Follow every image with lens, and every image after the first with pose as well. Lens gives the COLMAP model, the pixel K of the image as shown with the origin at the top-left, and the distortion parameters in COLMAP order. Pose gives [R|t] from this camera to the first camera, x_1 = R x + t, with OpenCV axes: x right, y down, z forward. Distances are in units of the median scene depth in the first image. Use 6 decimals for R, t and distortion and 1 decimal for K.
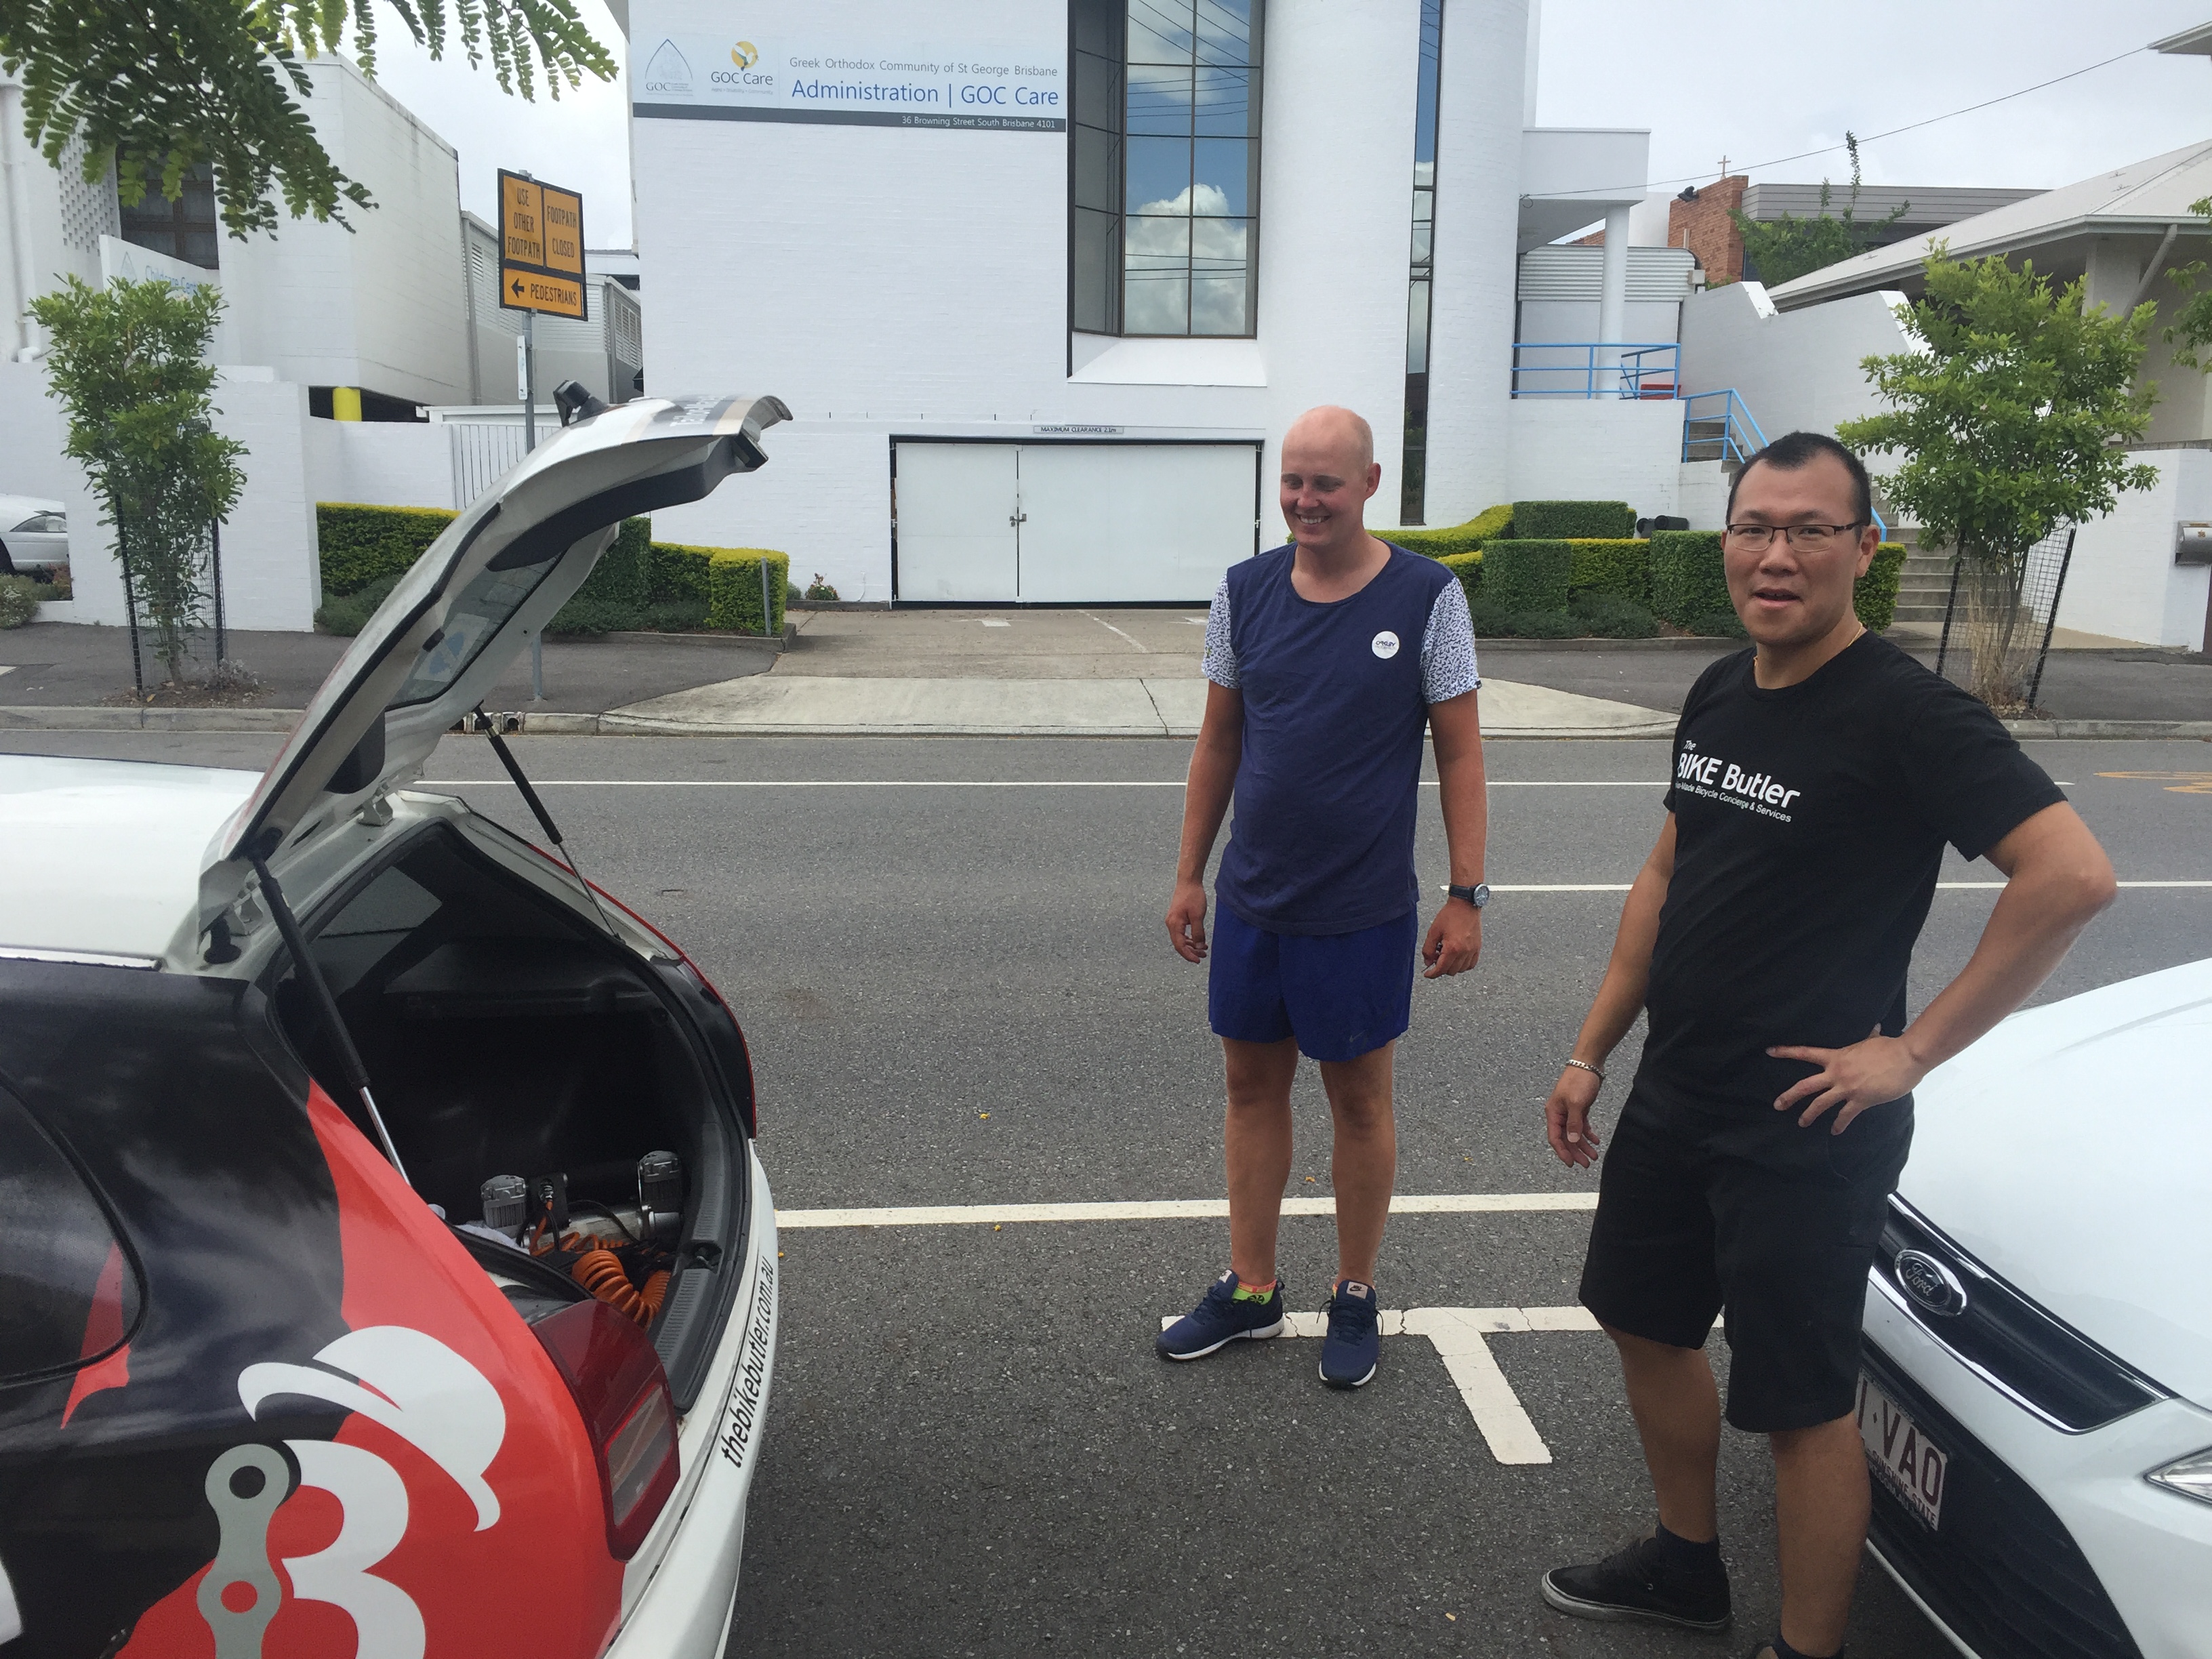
lens RADIAL K [[1880.9, 0, 1104.2], [0, 1880.9, 833.1], [0, 0, 1]] dist [0.058537, -0.069678]
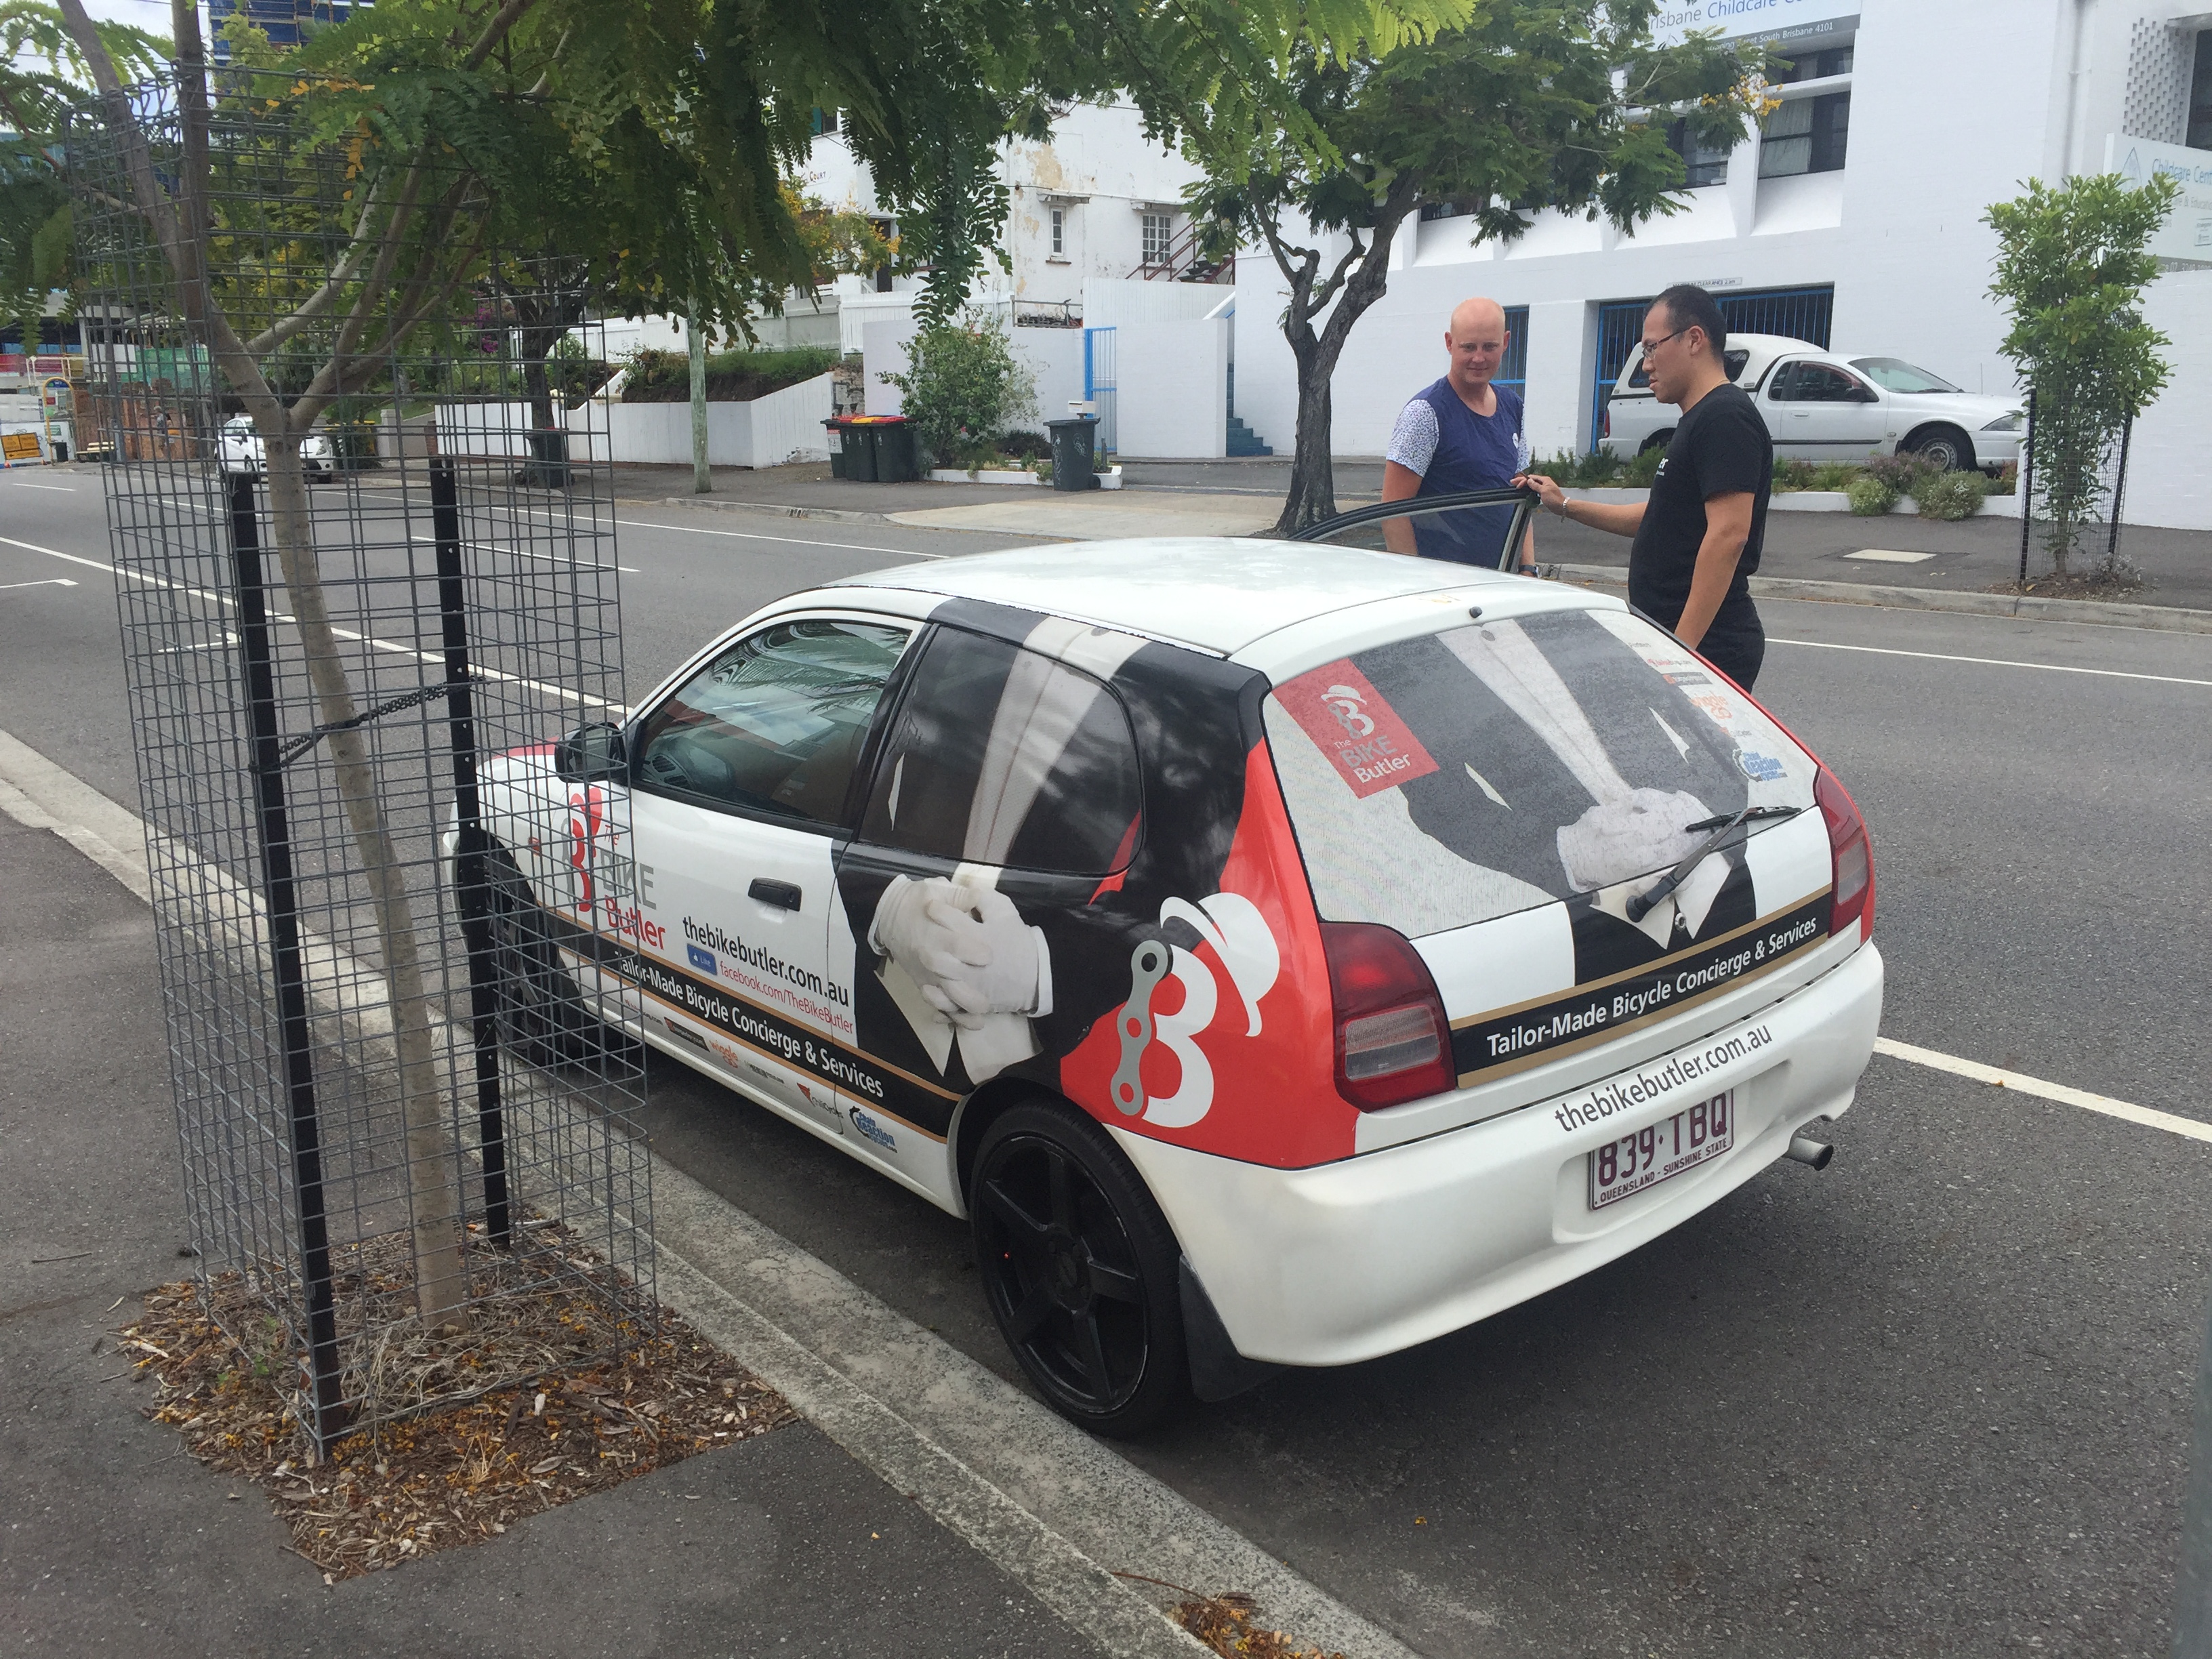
lens RADIAL K [[1880.9, 0, 1104.1], [0, 1880.9, 831.8], [0, 0, 1]] dist [0.058537, -0.069678]
pose [[0.542972, 0.166463, -0.823087, 0.100818], [-0.128460, 0.985085, 0.114483, 0.006465], [0.829867, 0.043573, 0.556257, 0.008686]]
